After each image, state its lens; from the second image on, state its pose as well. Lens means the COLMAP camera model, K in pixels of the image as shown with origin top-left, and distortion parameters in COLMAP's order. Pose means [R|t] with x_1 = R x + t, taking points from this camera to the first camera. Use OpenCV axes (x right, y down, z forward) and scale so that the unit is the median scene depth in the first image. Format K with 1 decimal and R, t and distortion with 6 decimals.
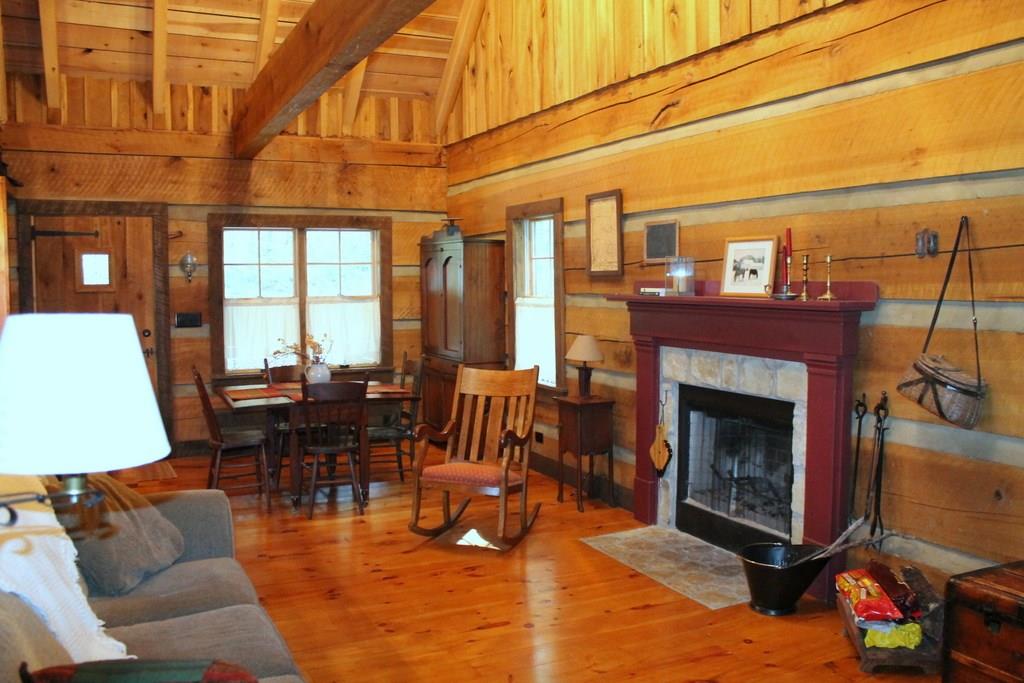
lens RADIAL K [[870.4, 0, 523.7], [0, 870.4, 334.9], [0, 0, 1]] dist [-0.165189, 0.146780]
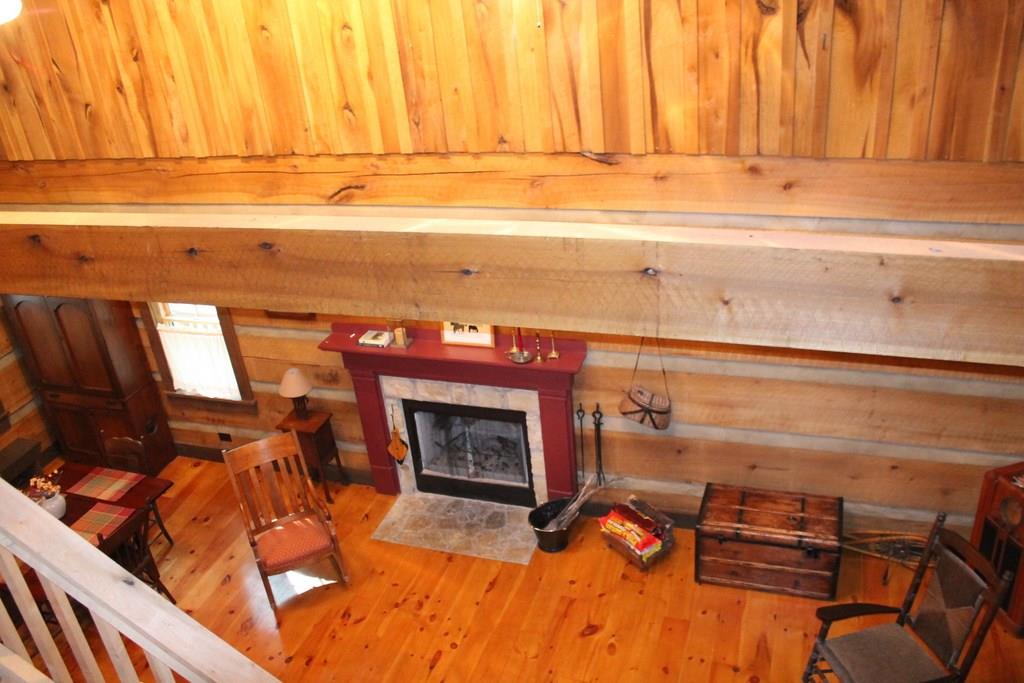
lens RADIAL K [[870.4, 0, 523.7], [0, 870.4, 334.9], [0, 0, 1]] dist [-0.165189, 0.146780]
pose [[0.698500, -0.377517, 0.607930, -0.470925], [0.128866, 0.901996, 0.412064, -0.572476], [-0.703911, -0.209485, 0.678694, 0.029056]]
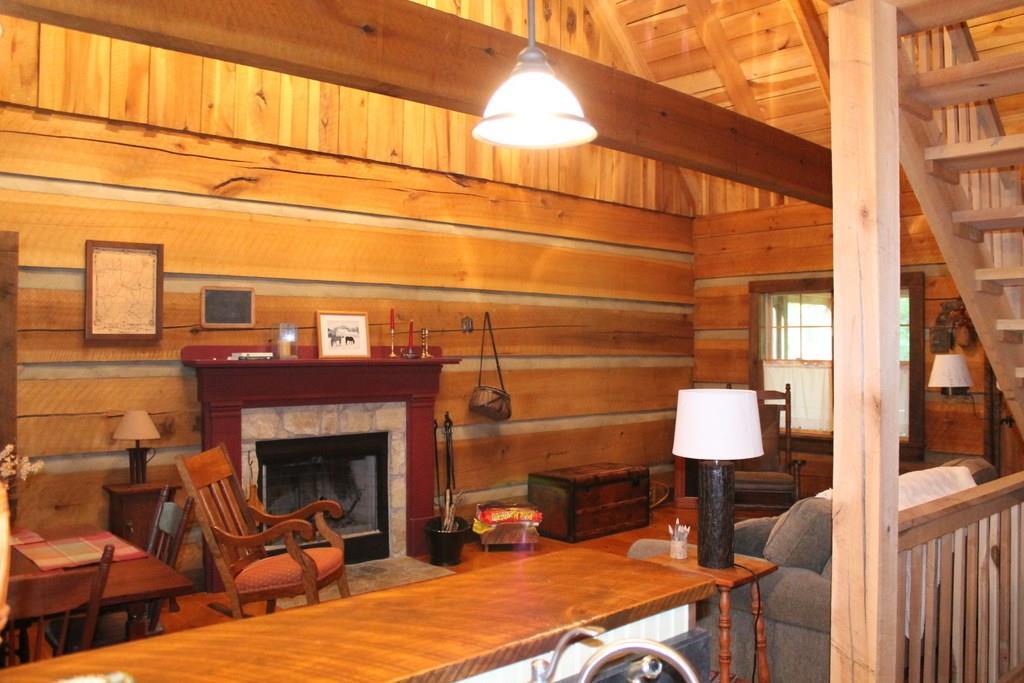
lens RADIAL K [[870.4, 0, 523.7], [0, 870.4, 334.9], [0, 0, 1]] dist [-0.165189, 0.146780]
pose [[-0.283879, 0.014784, 0.958746, -0.999788], [0.059823, 0.998206, 0.002320, -0.062778], [-0.956992, 0.058014, -0.284255, 1.056620]]
